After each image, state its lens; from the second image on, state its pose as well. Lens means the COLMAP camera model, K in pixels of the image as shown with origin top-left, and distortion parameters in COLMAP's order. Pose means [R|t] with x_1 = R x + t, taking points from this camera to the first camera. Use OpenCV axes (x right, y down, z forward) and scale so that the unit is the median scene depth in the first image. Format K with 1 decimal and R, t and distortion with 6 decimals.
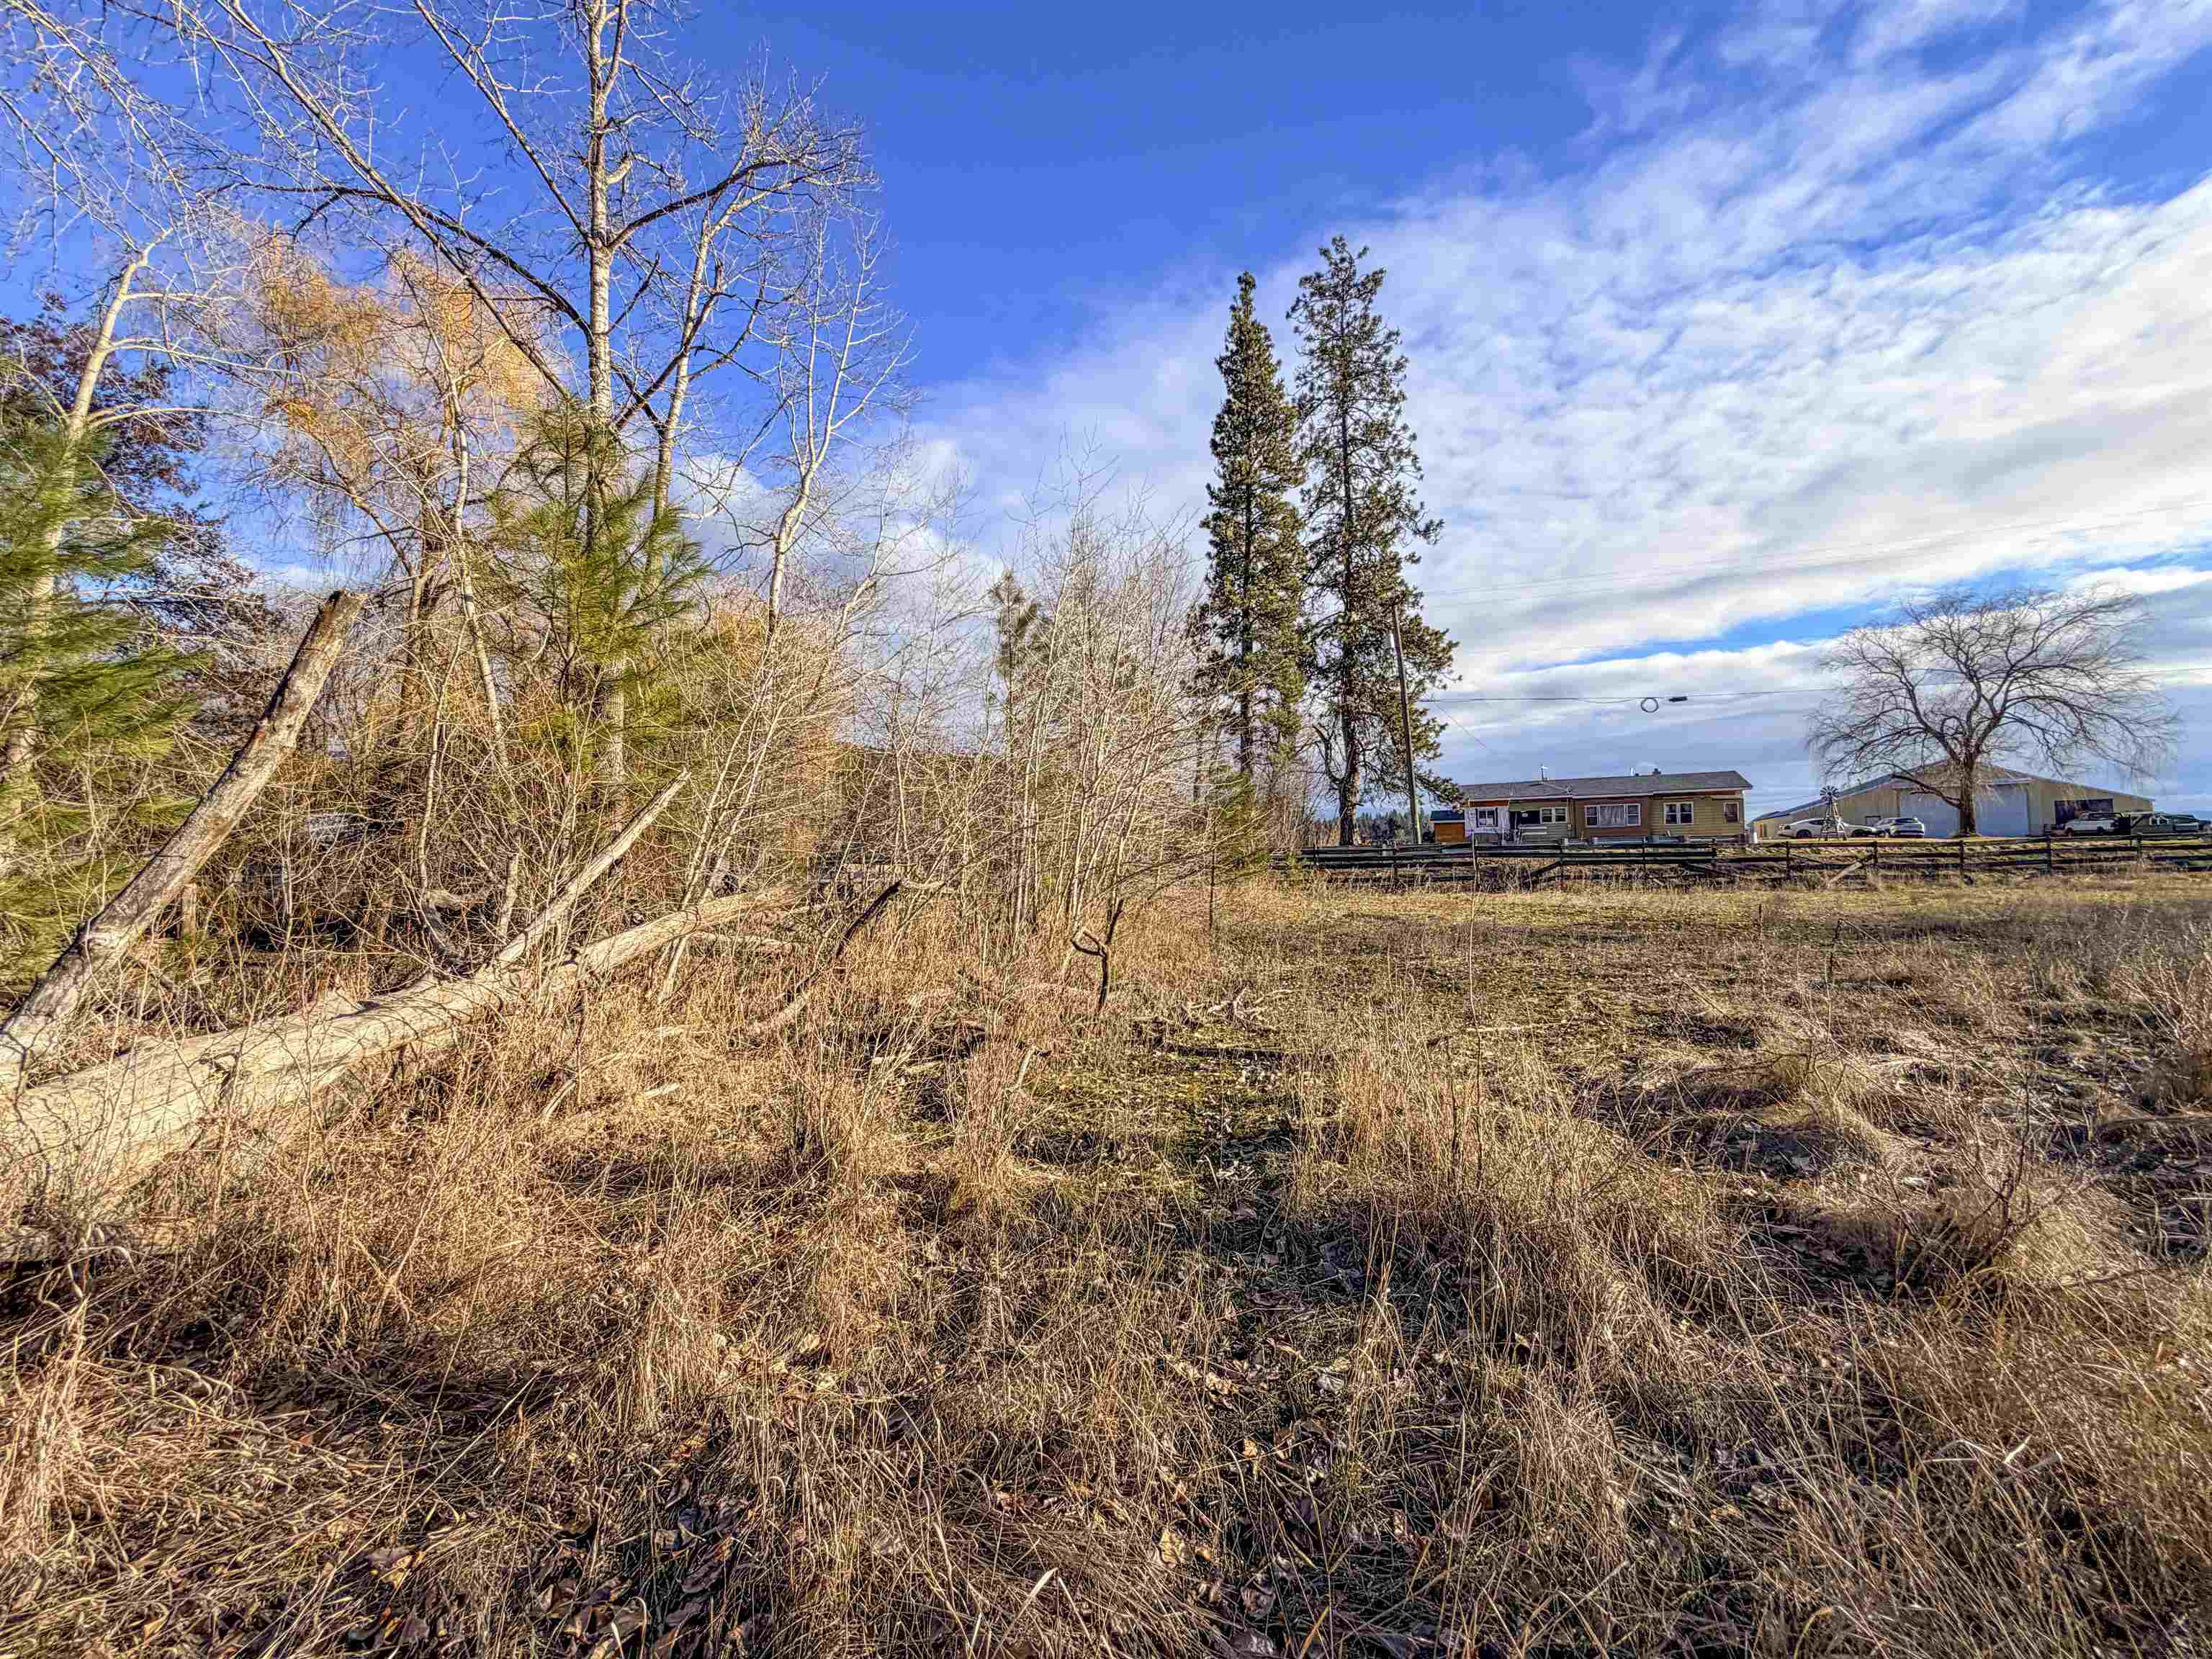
lens RADIAL K [[880.5, 0, 1097.4], [0, 880.5, 832.6], [0, 0, 1]] dist [-0.000808, 0.000375]
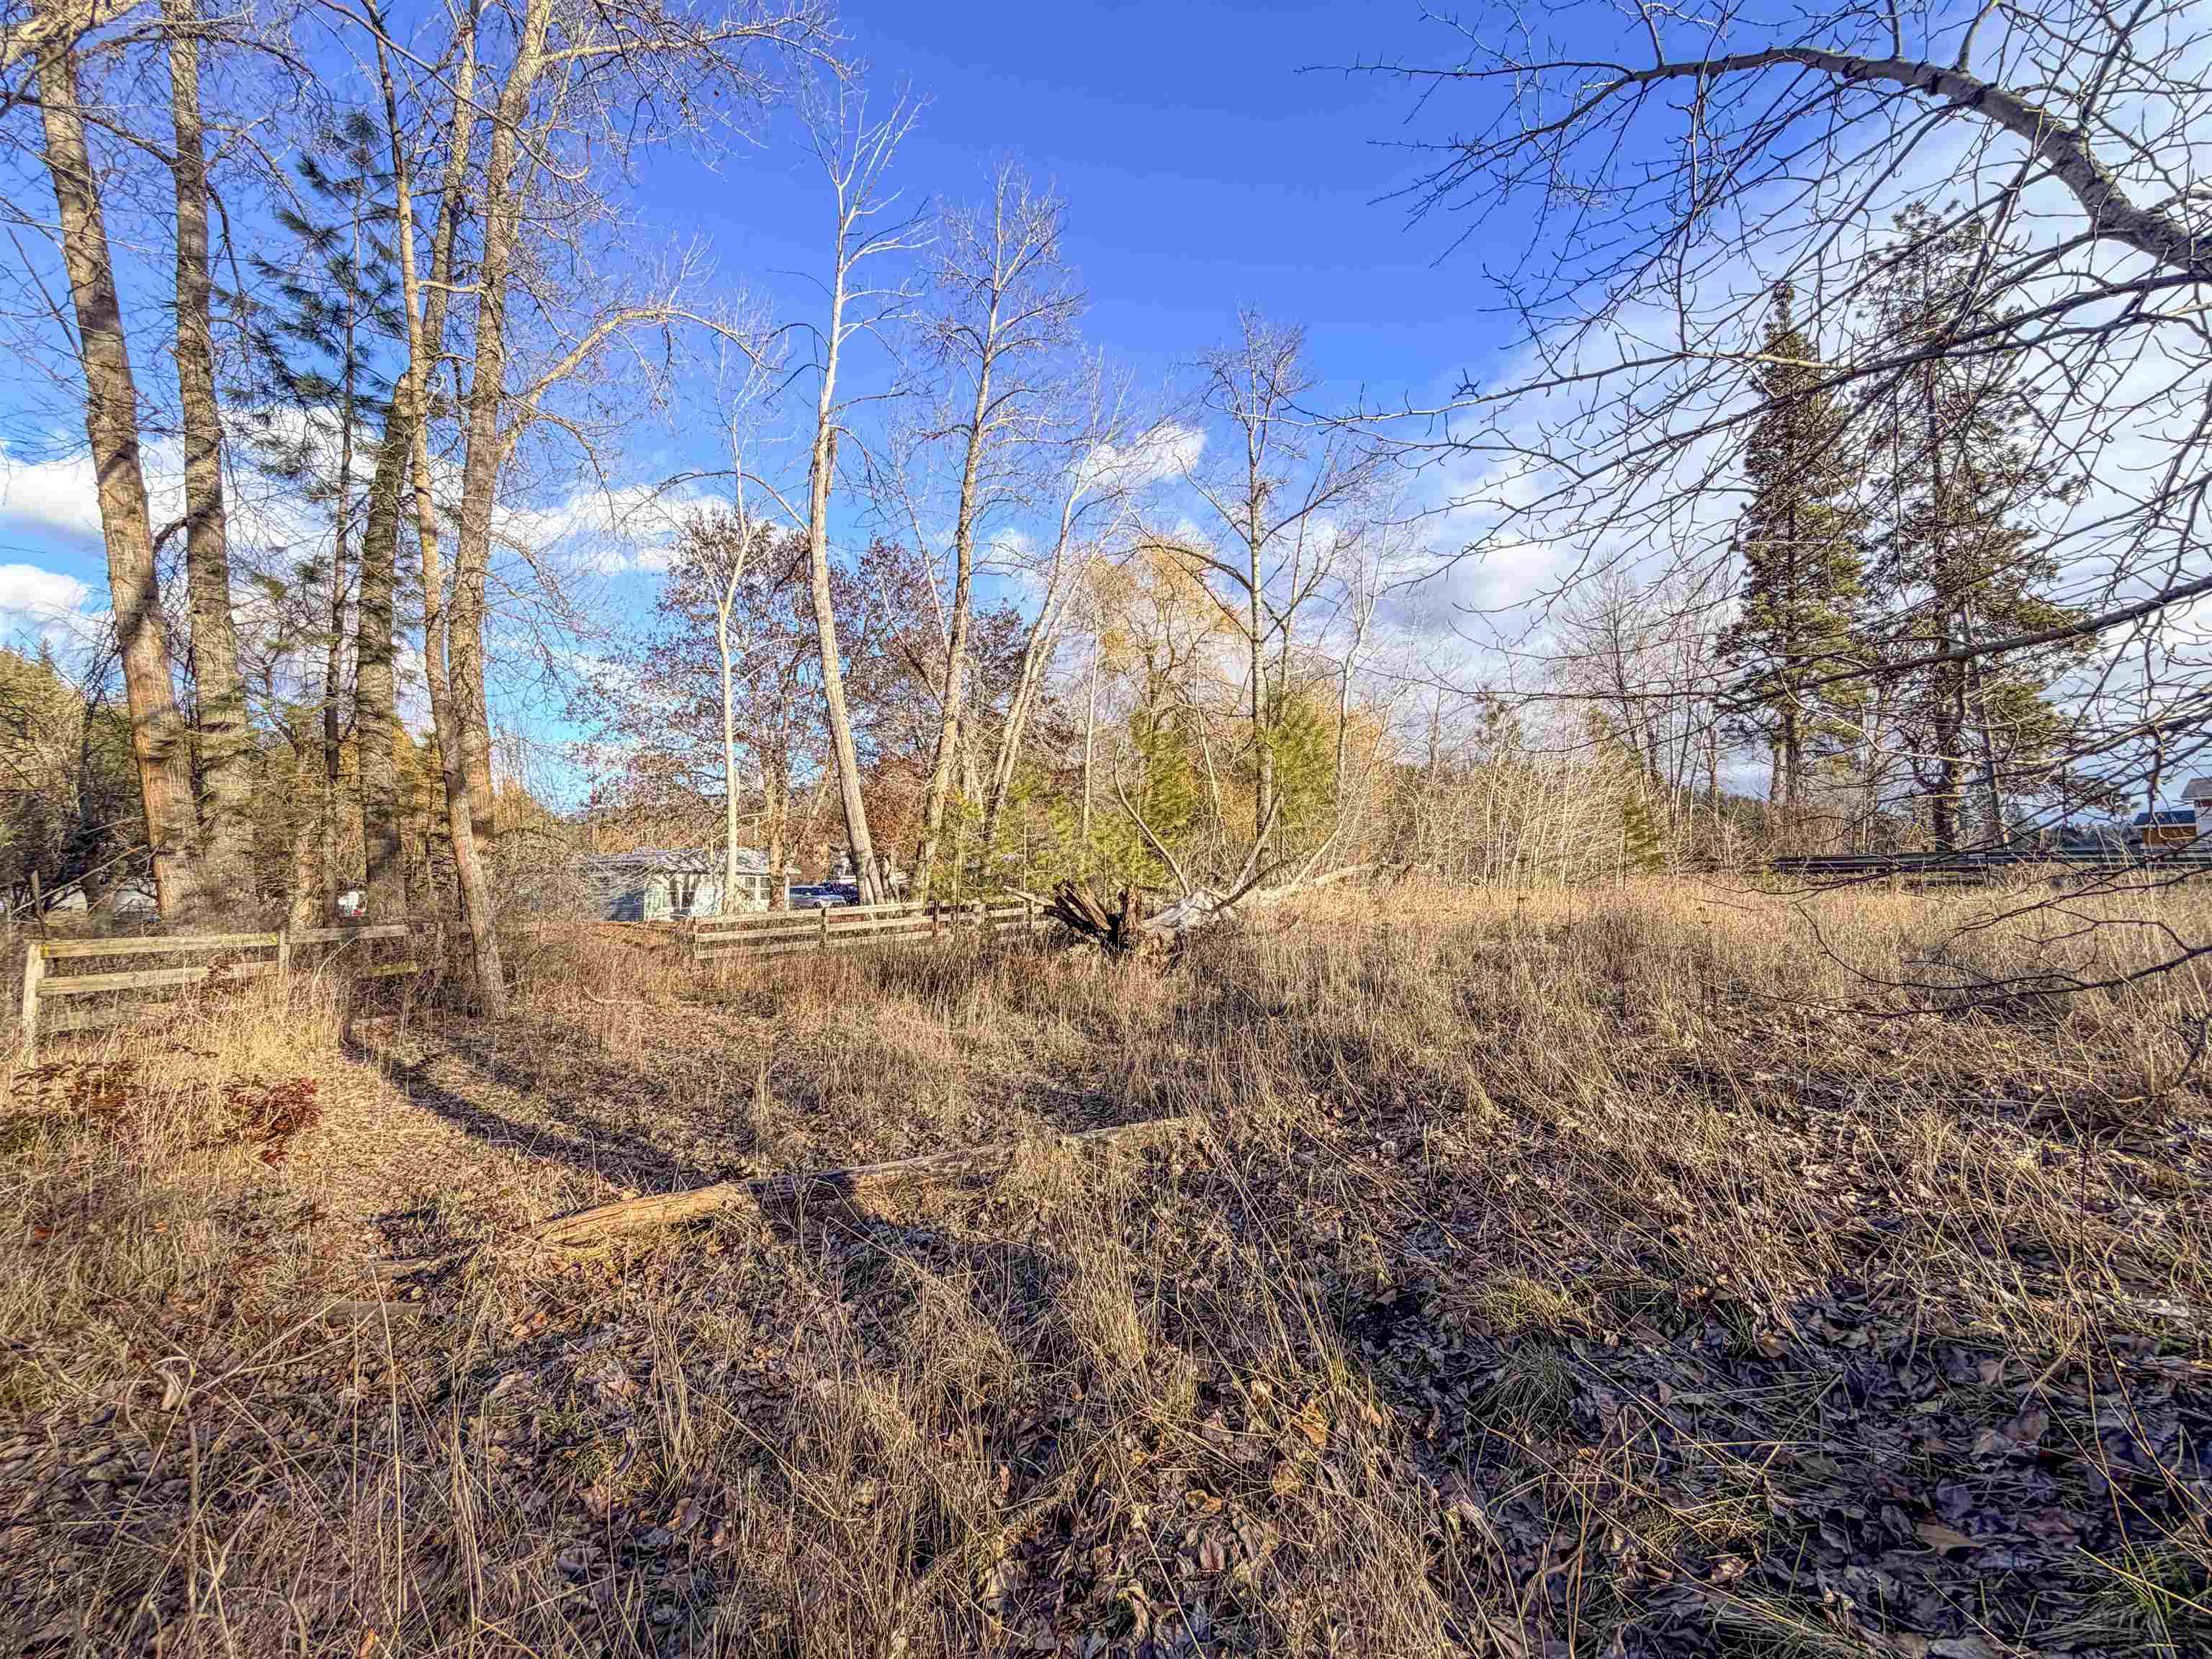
lens RADIAL K [[880.5, 0, 1097.4], [0, 880.5, 832.6], [0, 0, 1]] dist [-0.000808, 0.000375]
pose [[0.824623, -0.023897, -0.565178, 0.070527], [0.012464, 0.999632, -0.024081, 0.002605], [0.565546, 0.012813, 0.824617, -0.245654]]
